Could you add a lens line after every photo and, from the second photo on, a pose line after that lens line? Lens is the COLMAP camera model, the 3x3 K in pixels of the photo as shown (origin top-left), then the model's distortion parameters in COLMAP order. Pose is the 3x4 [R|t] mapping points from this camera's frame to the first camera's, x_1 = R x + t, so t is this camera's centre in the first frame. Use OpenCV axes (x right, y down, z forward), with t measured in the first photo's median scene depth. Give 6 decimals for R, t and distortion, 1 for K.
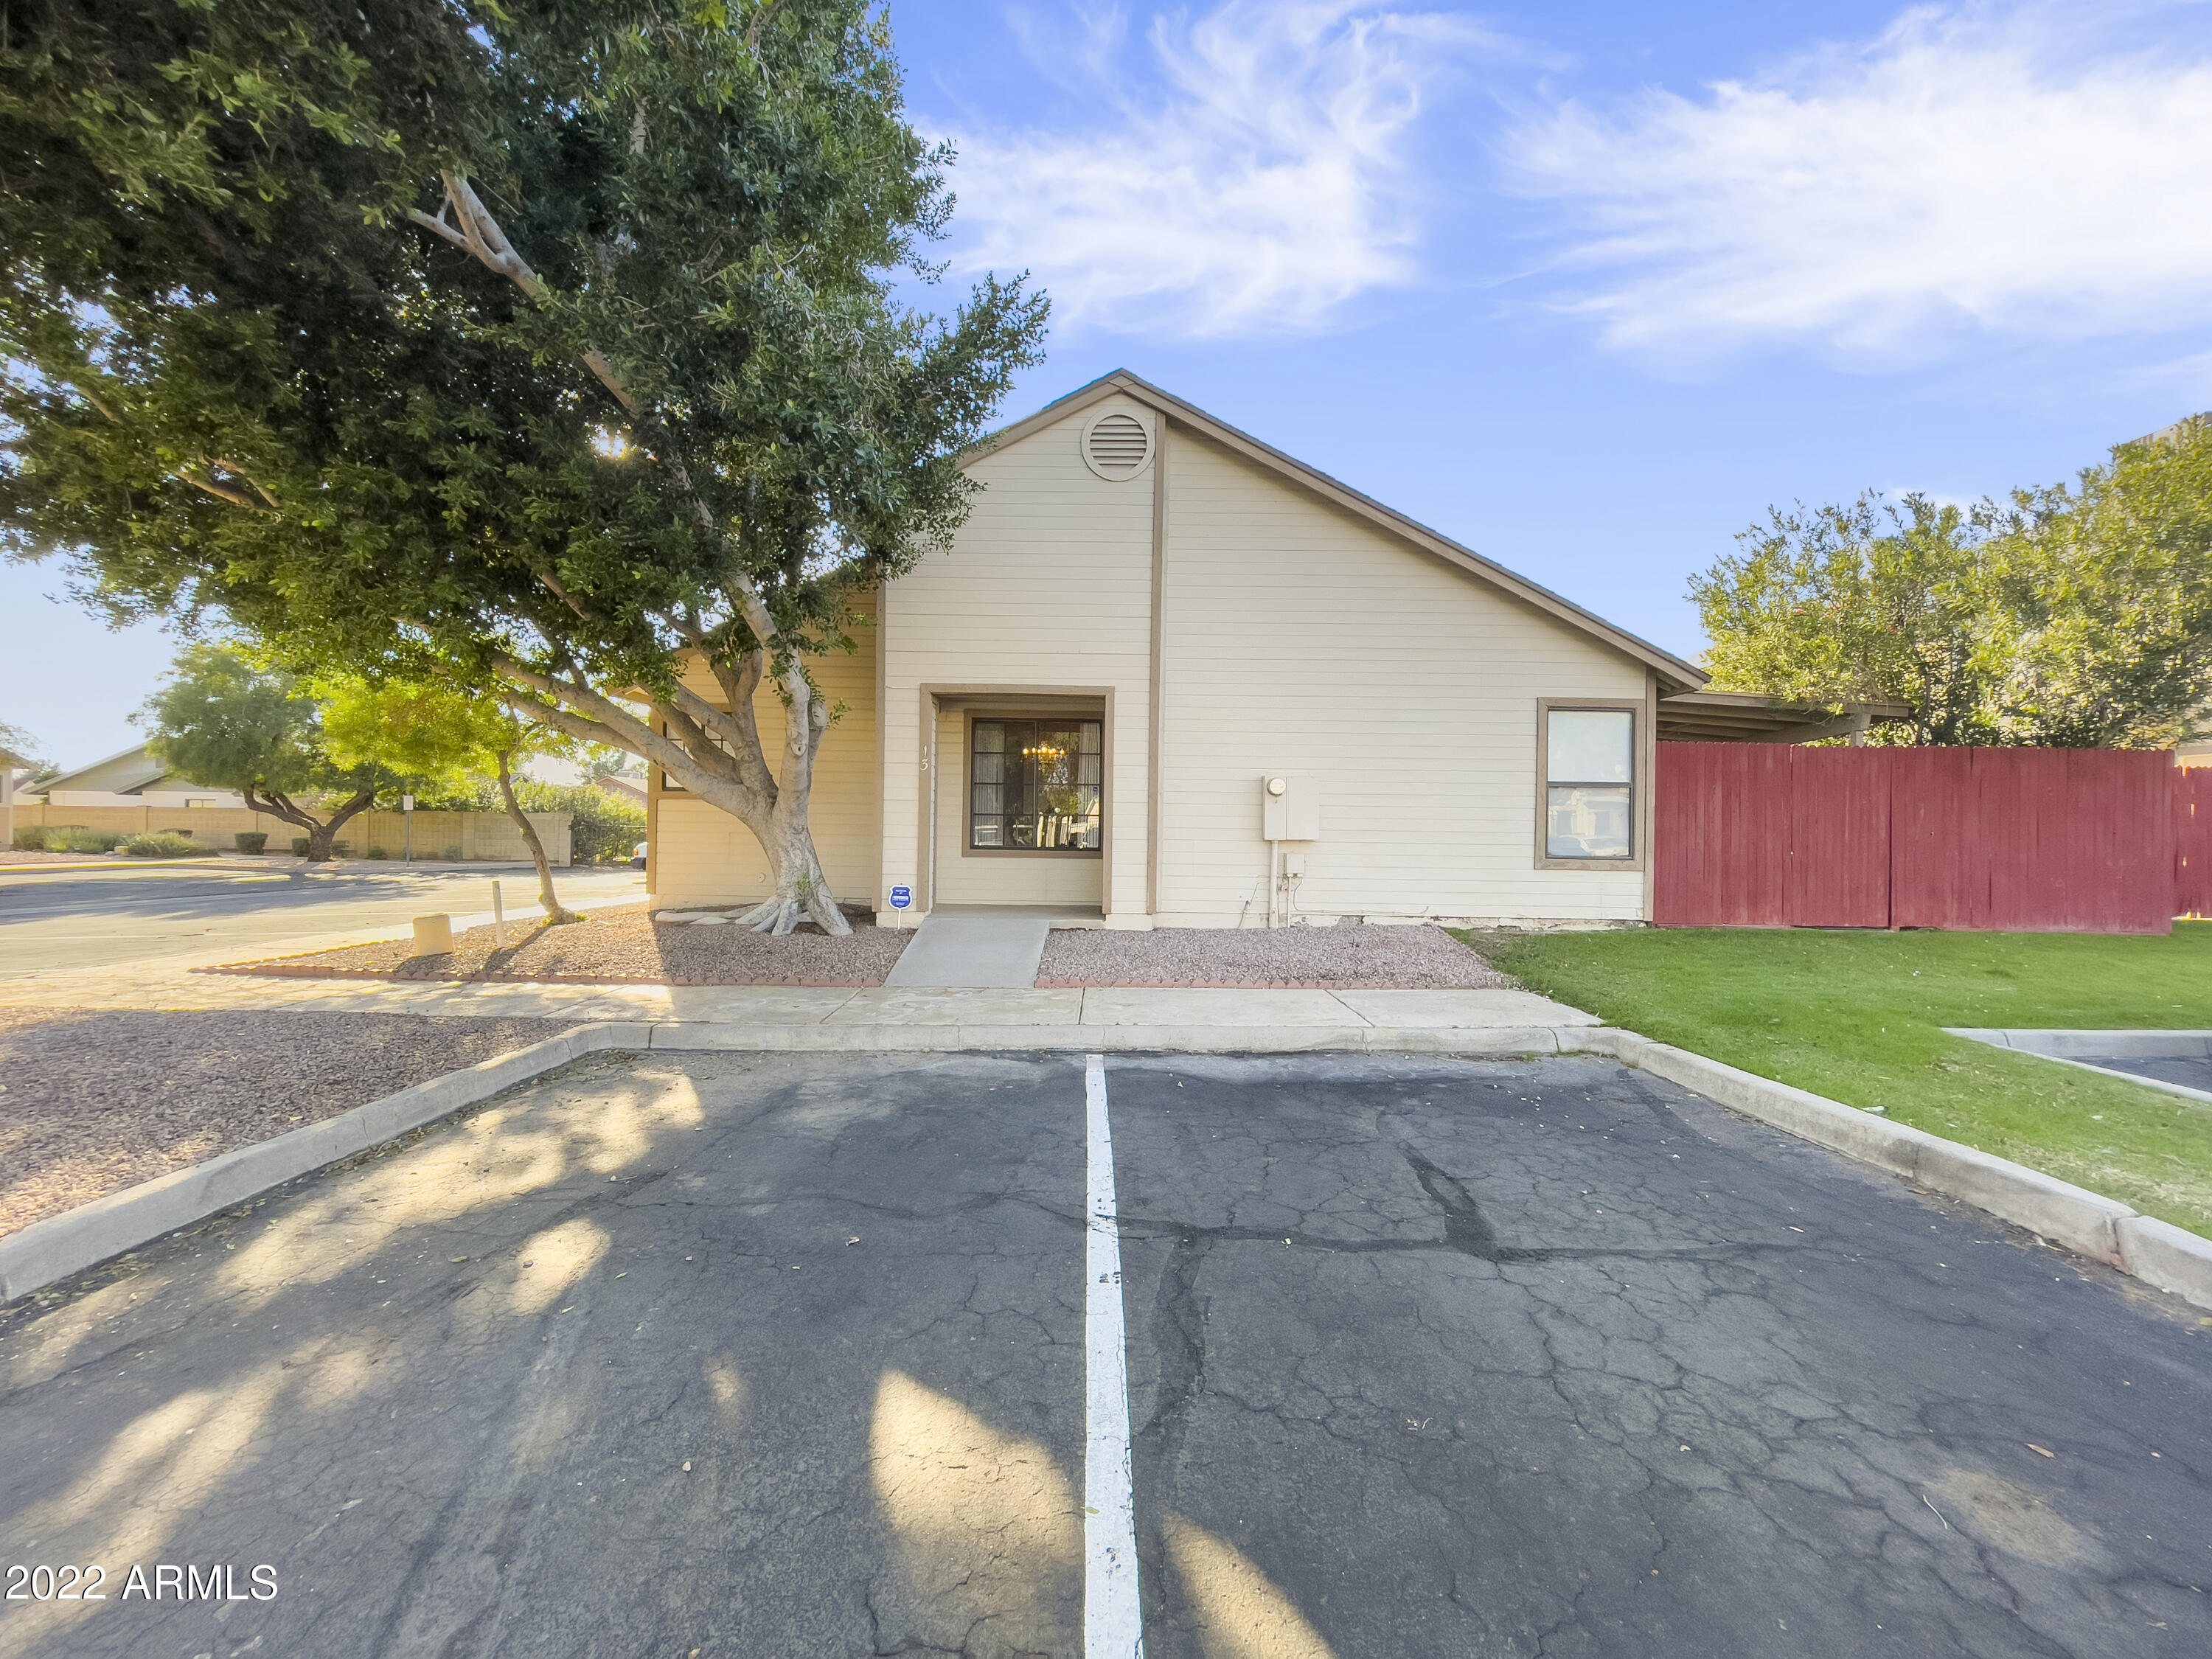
lens RADIAL K [[894.0, 0, 1114.4], [0, 894.0, 831.8], [0, 0, 1]] dist [-0.014768, 0.005580]
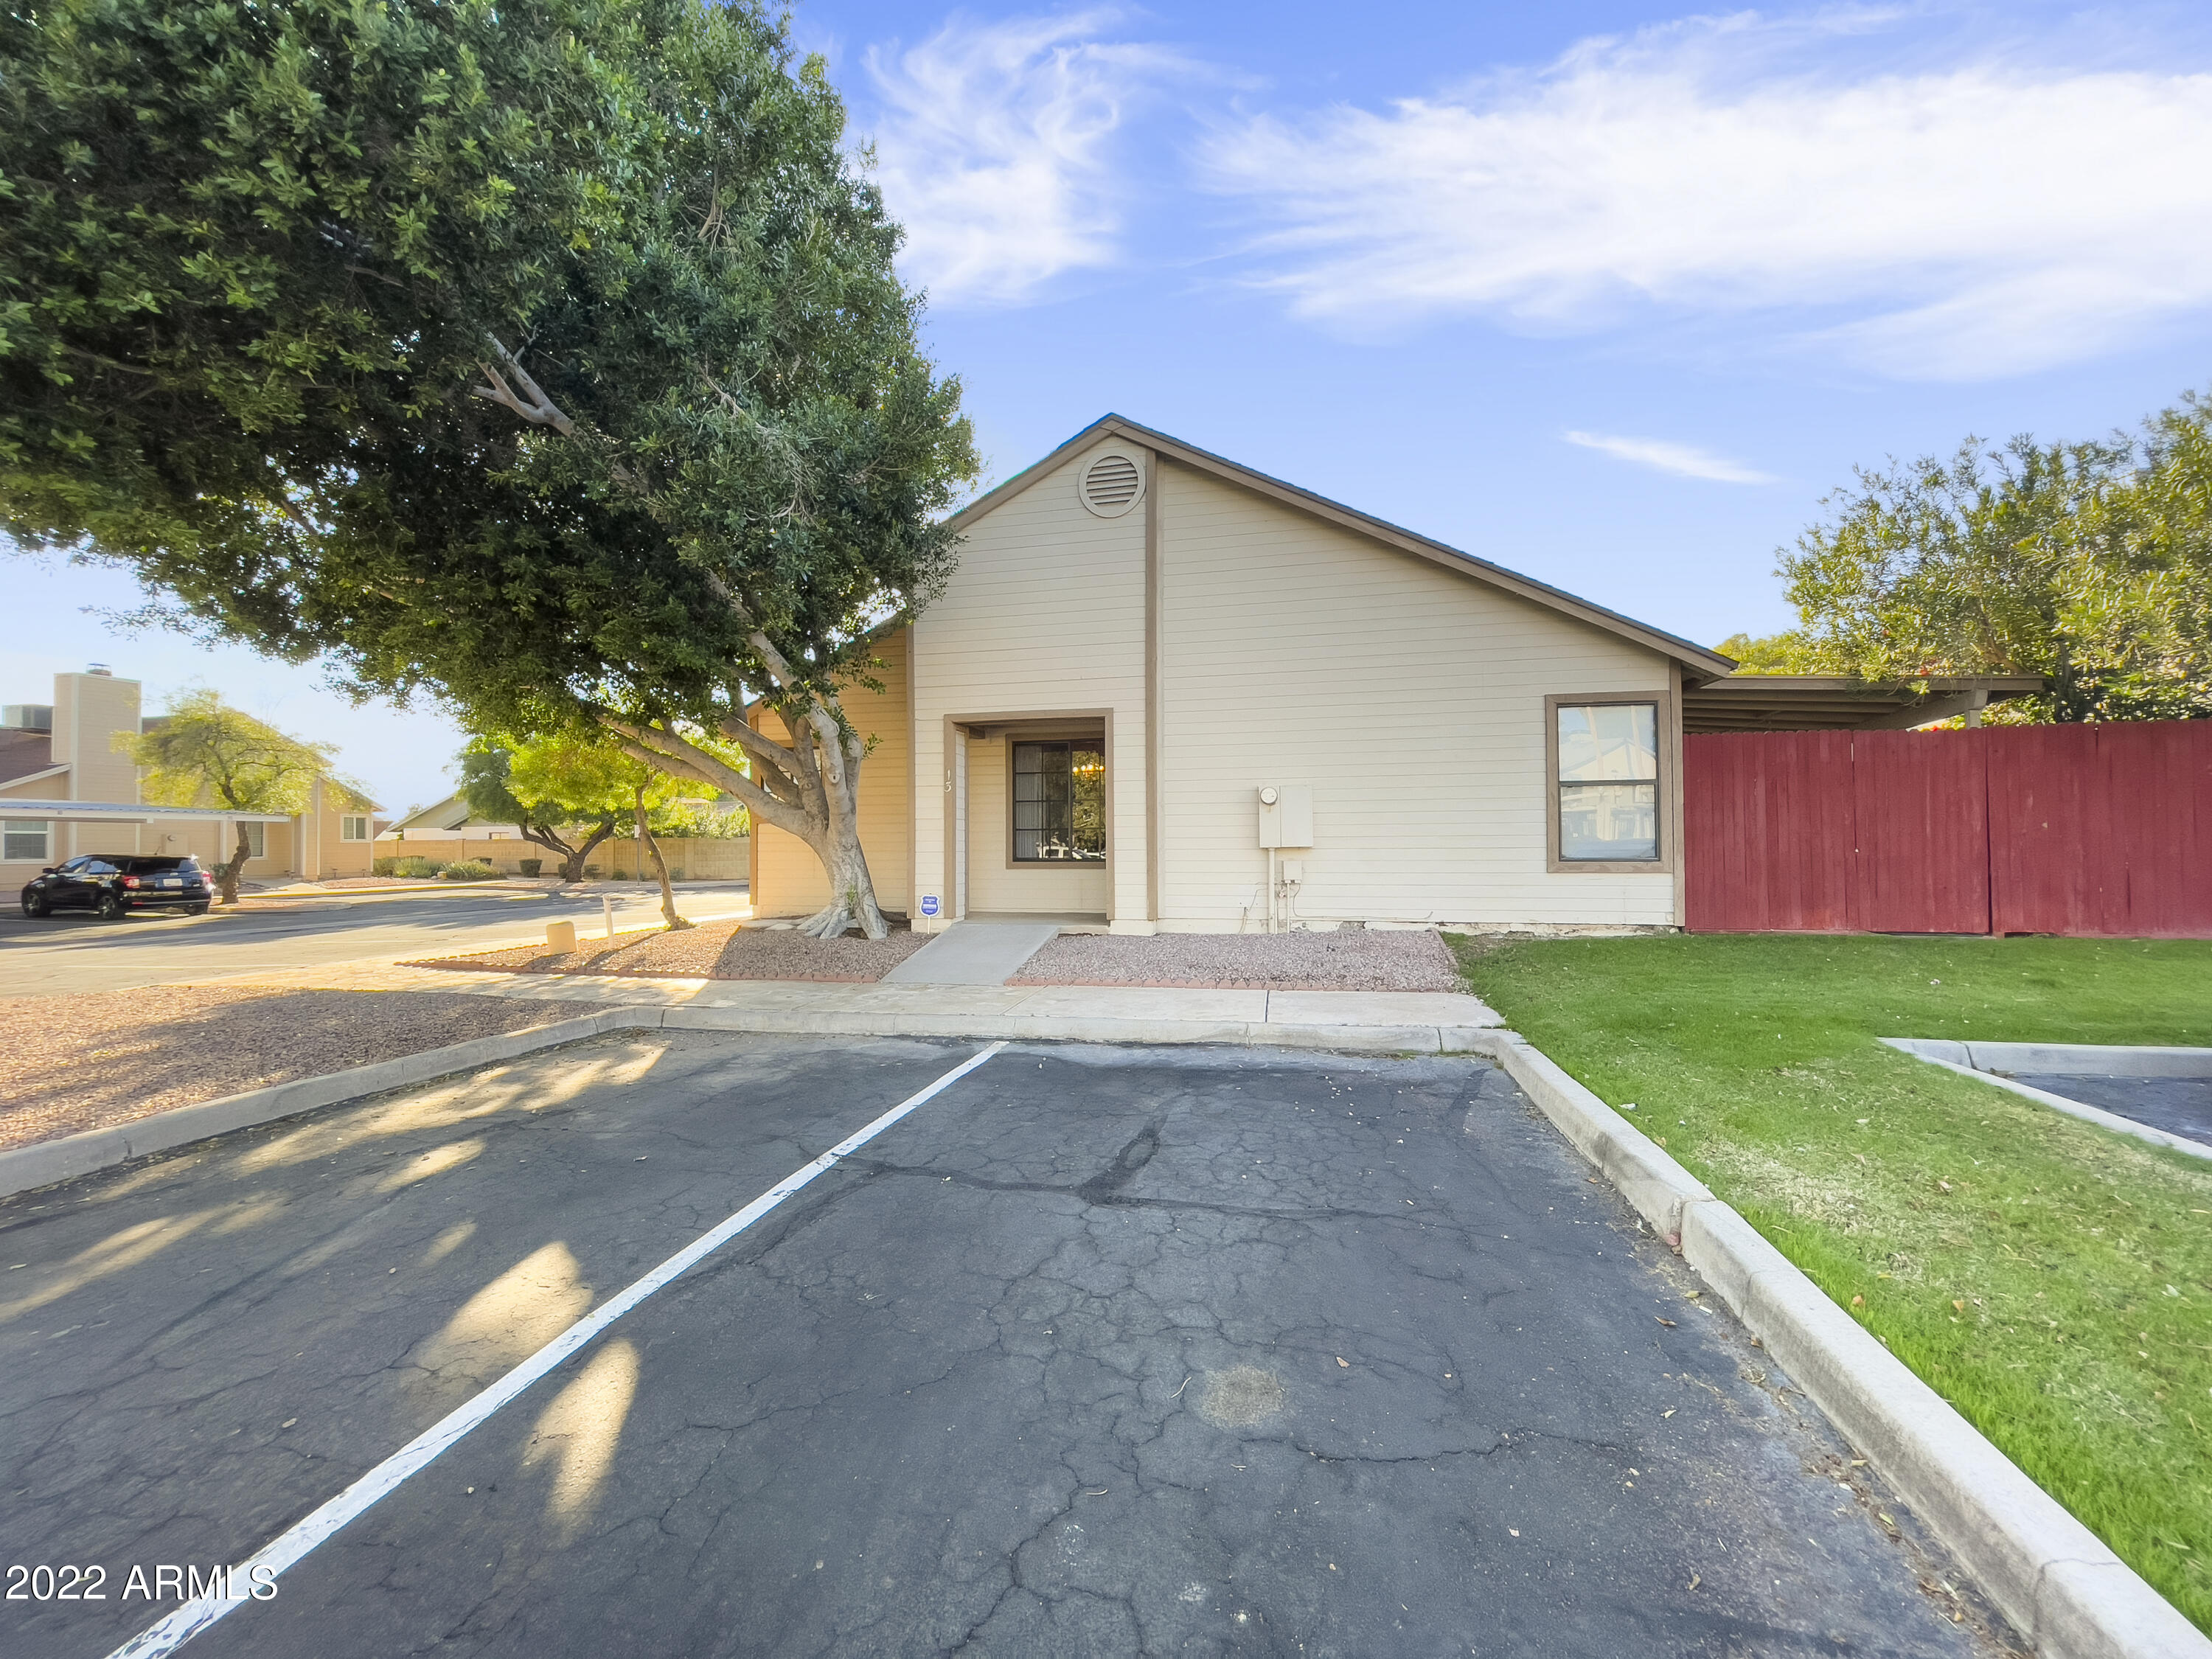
lens RADIAL K [[894.0, 0, 1110.9], [0, 894.0, 830.8], [0, 0, 1]] dist [-0.014768, 0.005580]
pose [[0.975767, -0.024675, -0.217419, 0.231214], [0.021119, 0.999603, -0.018665, 0.005078], [0.217793, 0.013621, 0.975900, -0.046264]]
